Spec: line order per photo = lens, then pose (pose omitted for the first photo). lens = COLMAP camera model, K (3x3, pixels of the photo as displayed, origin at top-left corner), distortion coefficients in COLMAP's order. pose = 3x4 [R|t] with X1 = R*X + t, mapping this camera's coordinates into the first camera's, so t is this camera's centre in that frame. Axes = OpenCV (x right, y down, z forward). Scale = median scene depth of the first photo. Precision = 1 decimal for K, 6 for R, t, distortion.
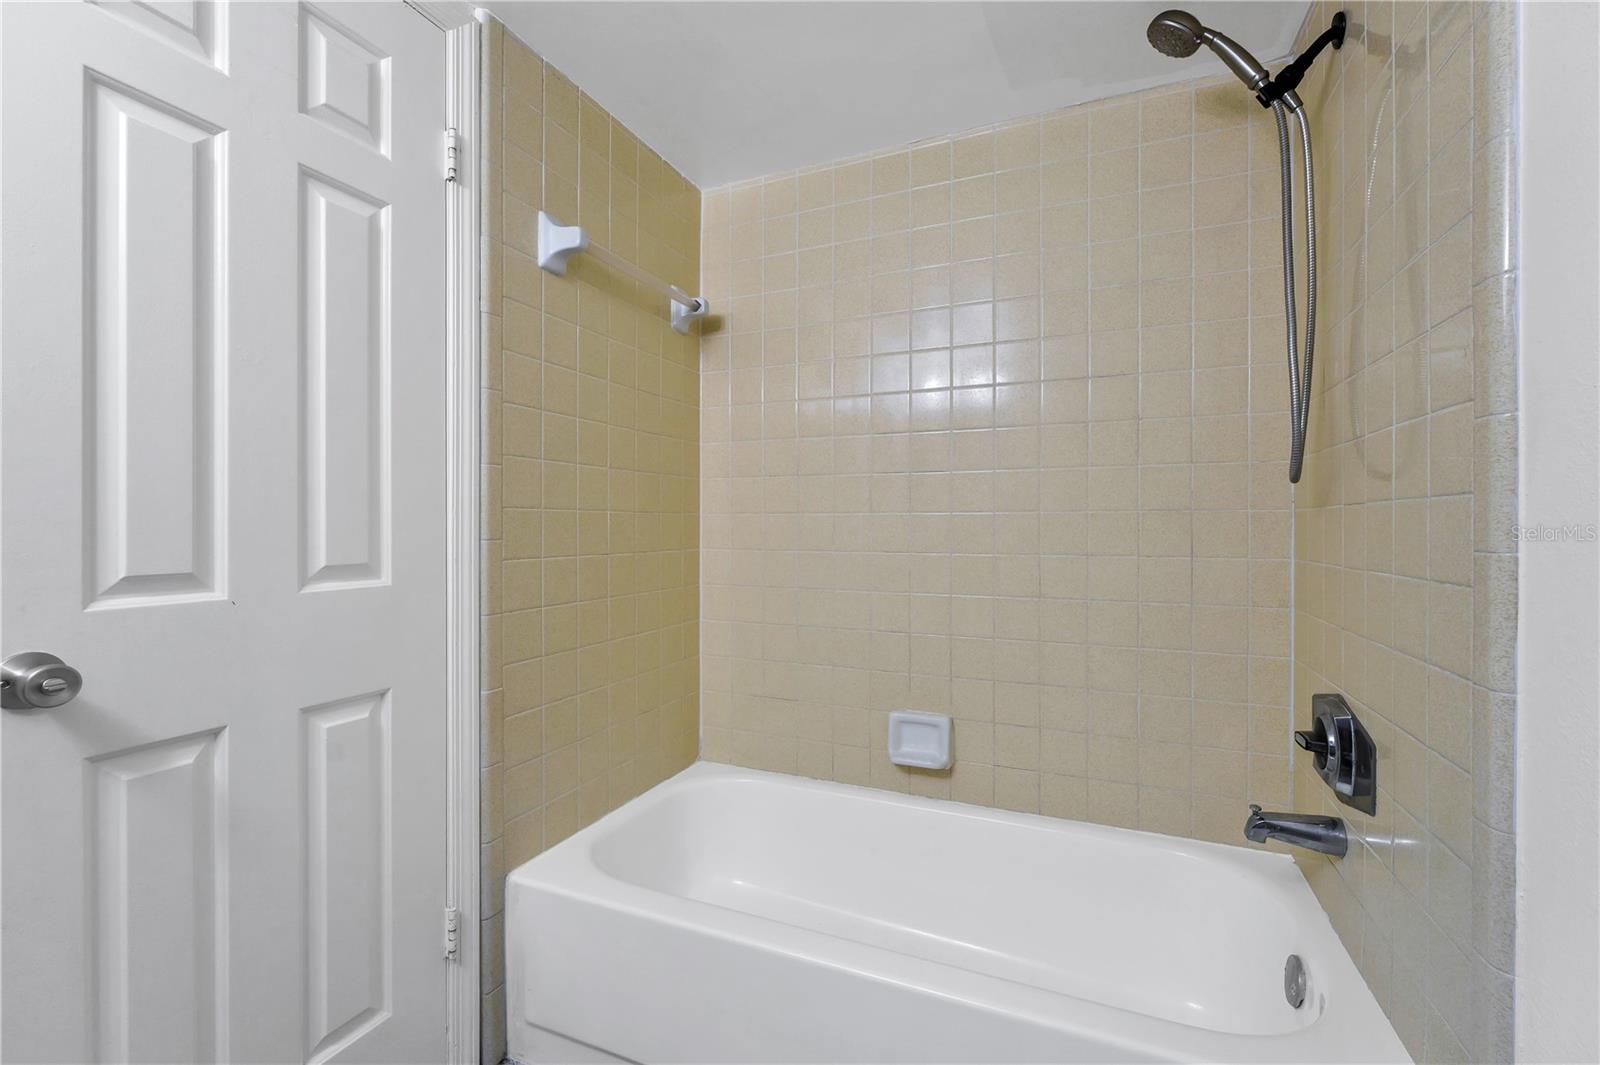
lens RADIAL K [[671.3, 0, 798.2], [0, 671.3, 530.5], [0, 0, 1]] dist [-0.001906, 0.000050]
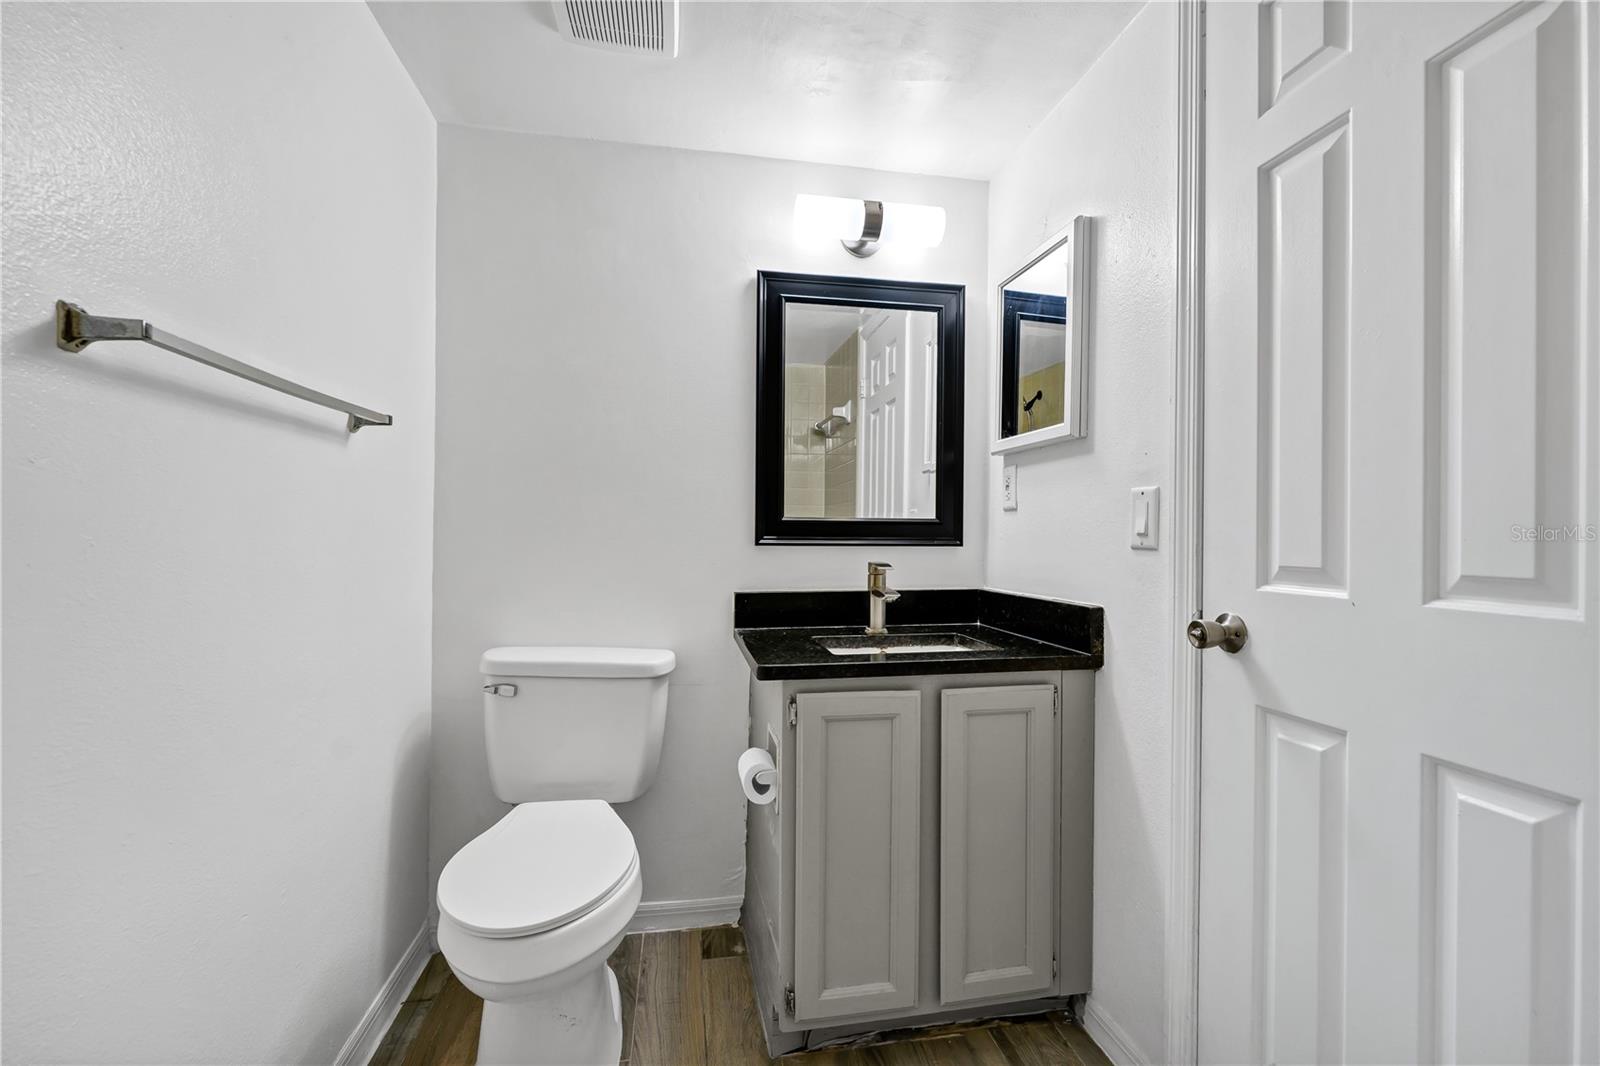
lens RADIAL K [[671.3, 0, 798.2], [0, 671.3, 531.0], [0, 0, 1]] dist [-0.001906, 0.000050]
pose [[-0.833532, -0.005311, -0.552446, 0.333757], [-0.007355, 0.999972, 0.001483, 0.010433], [0.552422, 0.005299, -0.833547, 1.390848]]
